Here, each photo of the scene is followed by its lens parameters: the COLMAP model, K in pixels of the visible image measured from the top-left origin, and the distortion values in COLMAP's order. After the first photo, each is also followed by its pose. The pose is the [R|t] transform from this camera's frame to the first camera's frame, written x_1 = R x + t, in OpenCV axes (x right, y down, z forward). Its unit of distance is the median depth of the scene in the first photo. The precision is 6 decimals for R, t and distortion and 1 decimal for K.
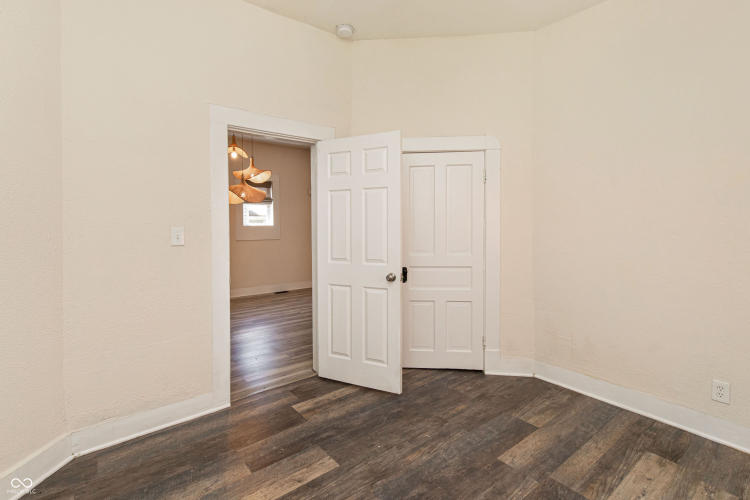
lens RADIAL K [[348.6, 0, 377.5], [0, 348.6, 234.5], [0, 0, 1]] dist [0.006634, -0.000127]
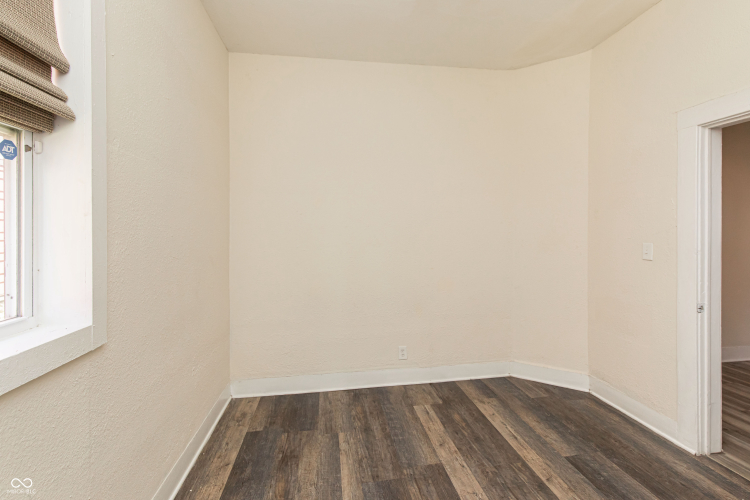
lens RADIAL K [[348.6, 0, 377.5], [0, 348.6, 234.5], [0, 0, 1]] dist [0.006634, -0.000127]
pose [[-0.506605, 0.019872, -0.861949, 0.877046], [-0.001572, 0.999711, 0.023972, -0.072141], [0.862177, 0.013499, -0.506427, 0.984275]]
